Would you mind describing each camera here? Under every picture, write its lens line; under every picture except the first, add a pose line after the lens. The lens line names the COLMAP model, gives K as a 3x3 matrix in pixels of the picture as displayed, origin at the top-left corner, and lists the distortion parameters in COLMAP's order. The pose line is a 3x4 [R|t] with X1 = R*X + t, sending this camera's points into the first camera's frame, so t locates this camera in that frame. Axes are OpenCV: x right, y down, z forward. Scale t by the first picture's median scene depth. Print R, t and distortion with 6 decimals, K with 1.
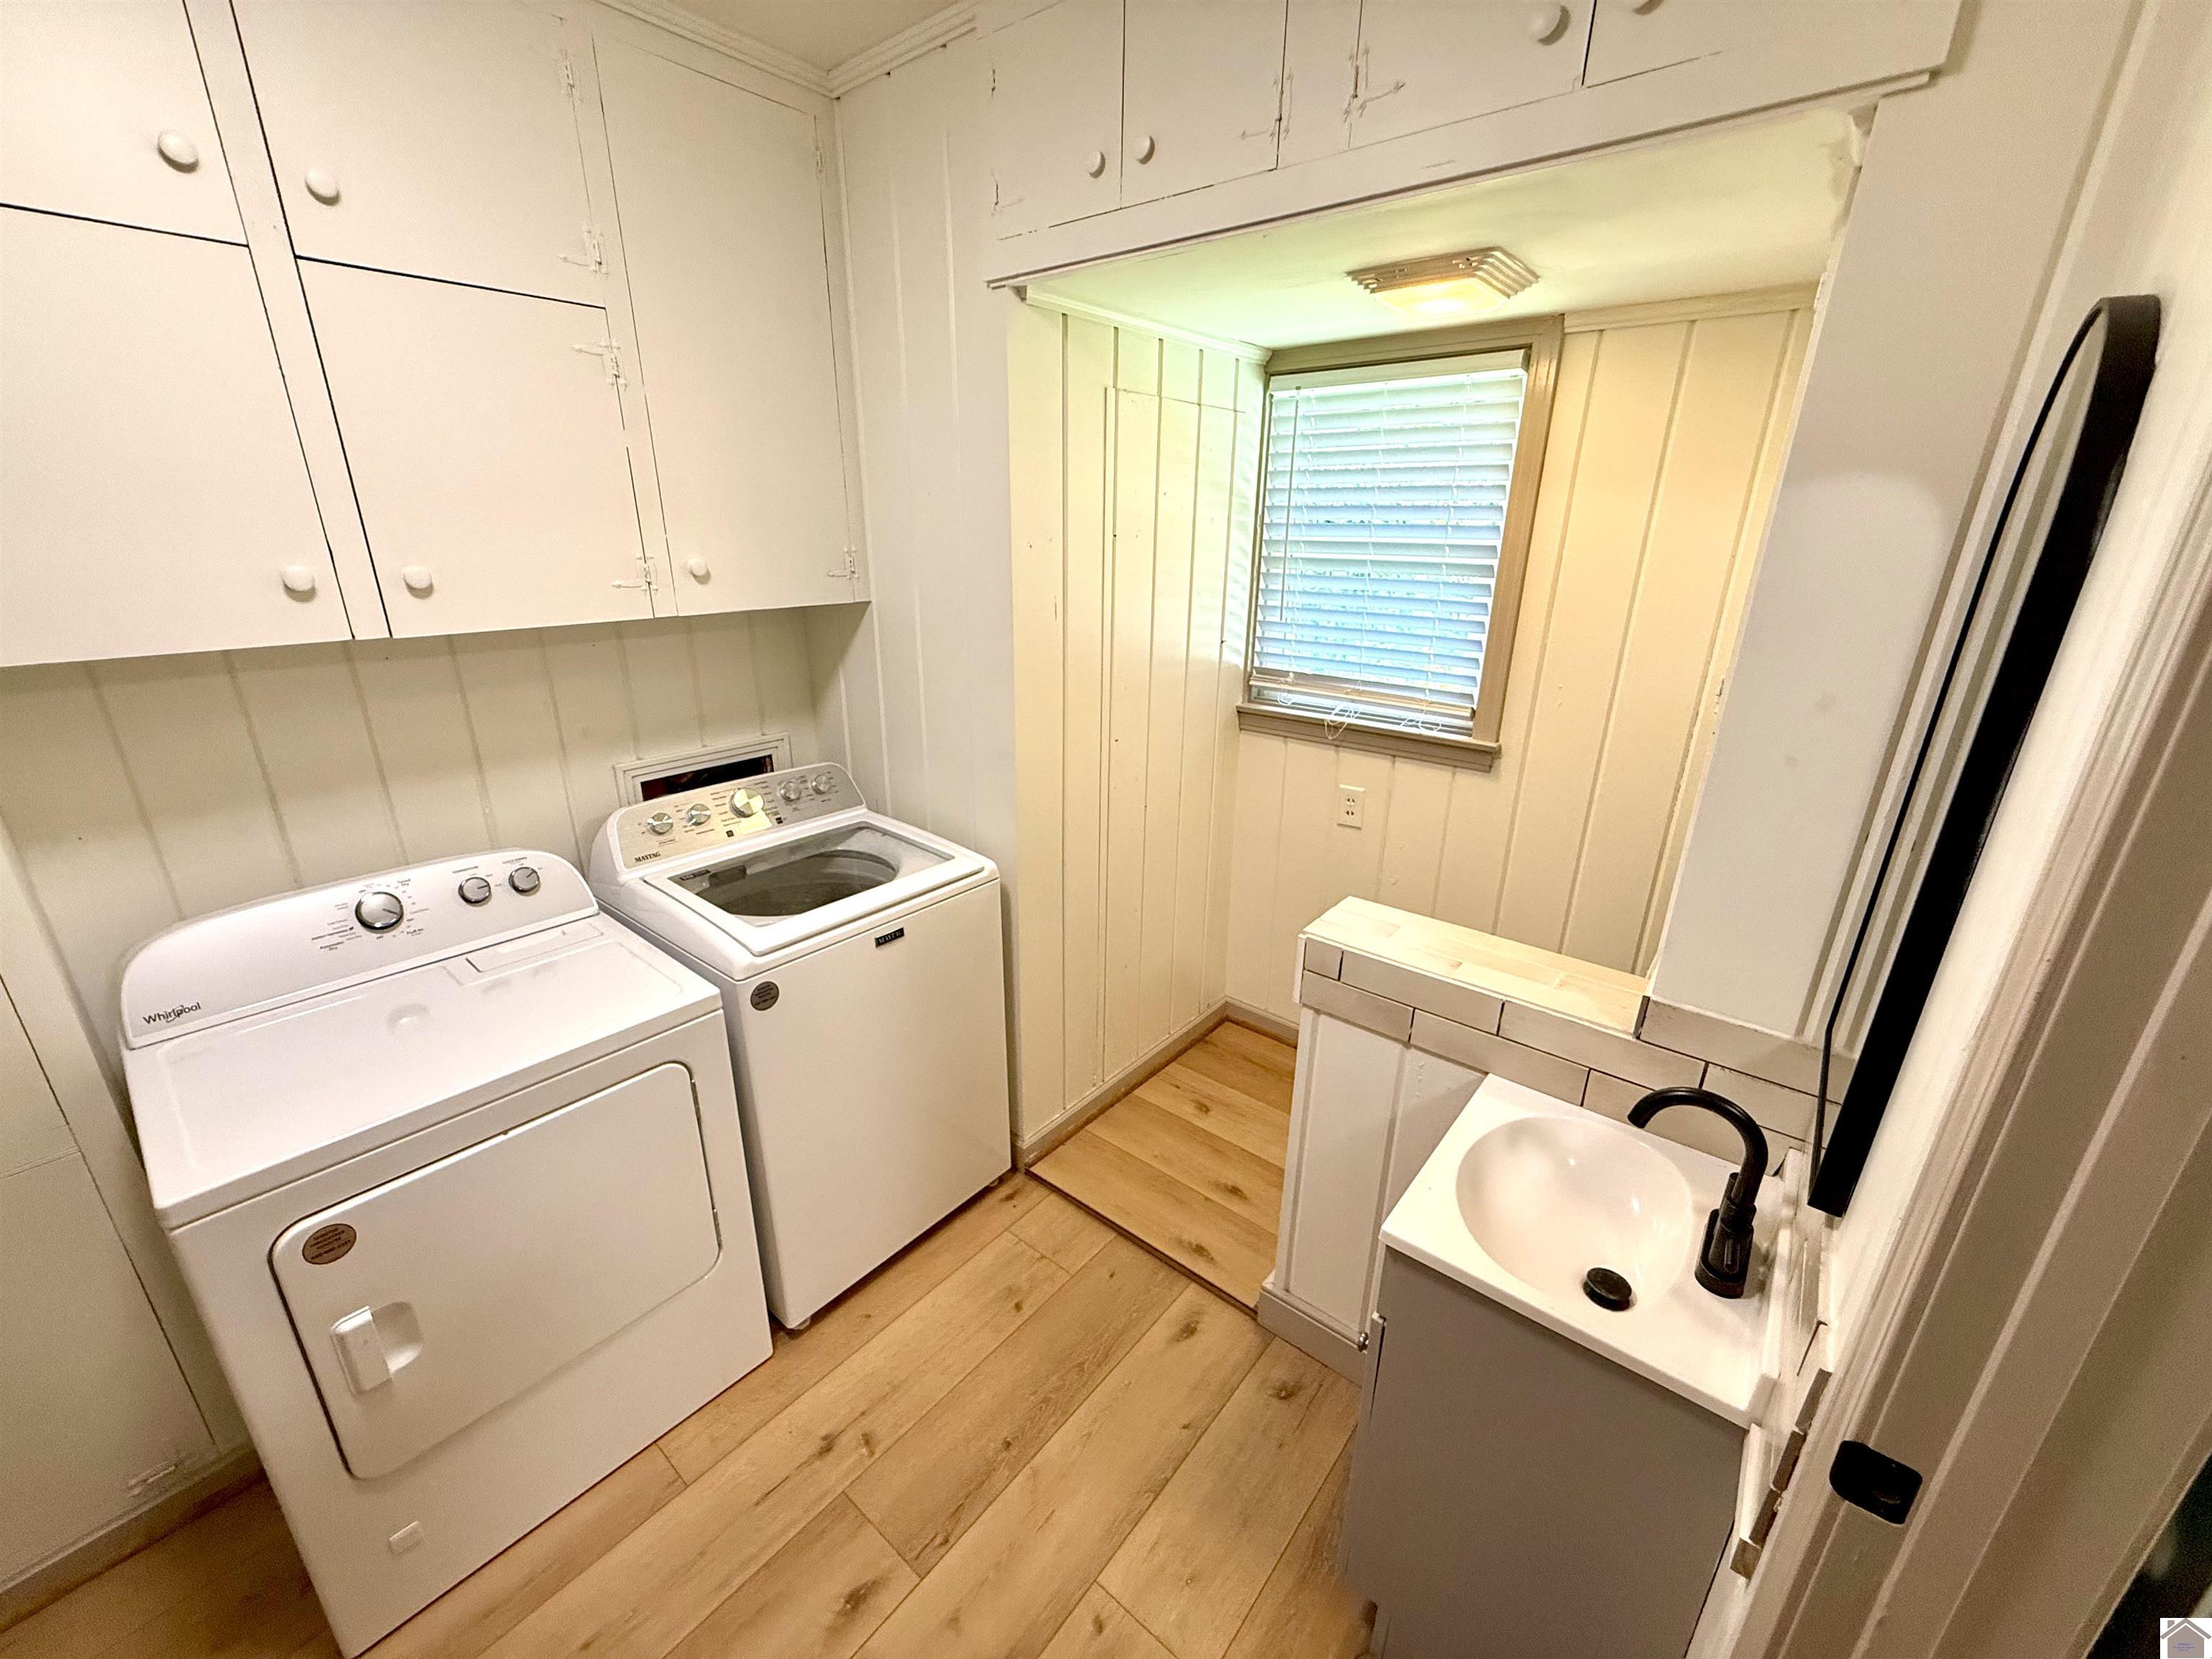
lens RADIAL K [[888.0, 0, 1106.0], [0, 888.0, 829.5], [0, 0, 1]] dist [-0.001163, -0.000072]
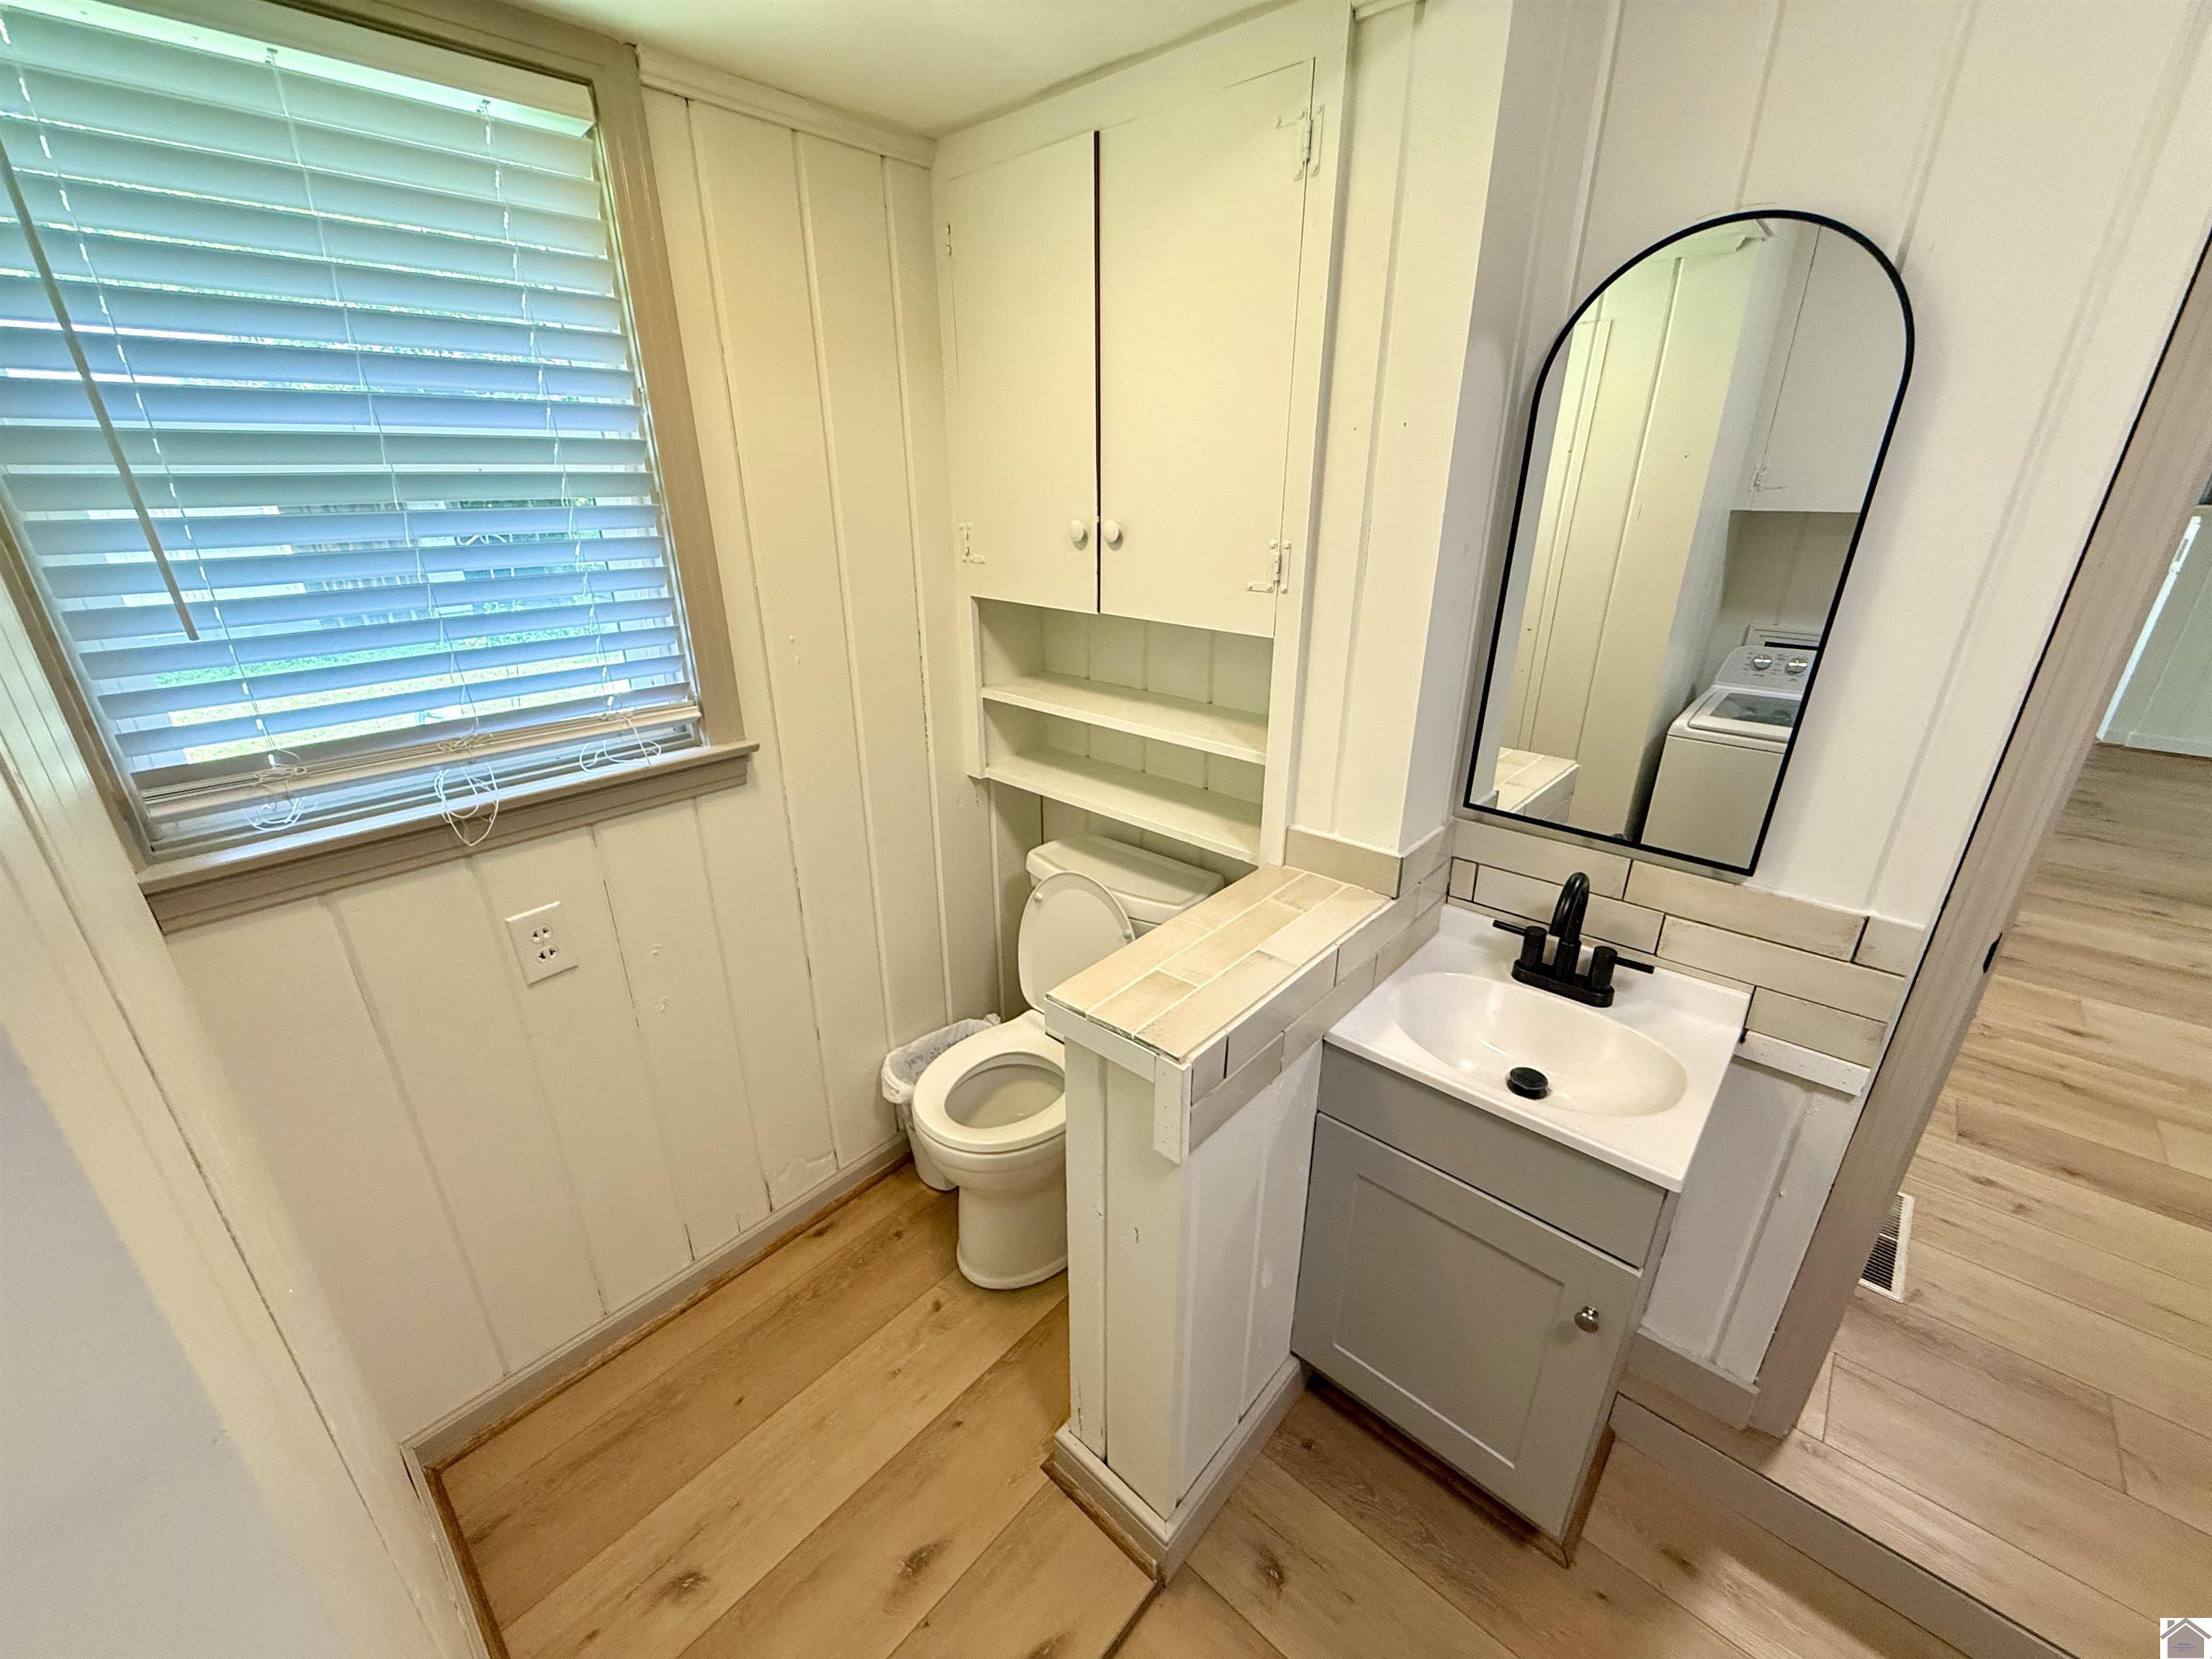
lens RADIAL K [[883.5, 0, 1095.5], [0, 883.5, 829.5], [0, 0, 1]] dist [0.000117, 0.000325]
pose [[0.054880, -0.385479, 0.921083, -0.201256], [0.337459, 0.875353, 0.346234, -0.181588], [-0.939739, 0.291827, 0.178123, 0.642769]]
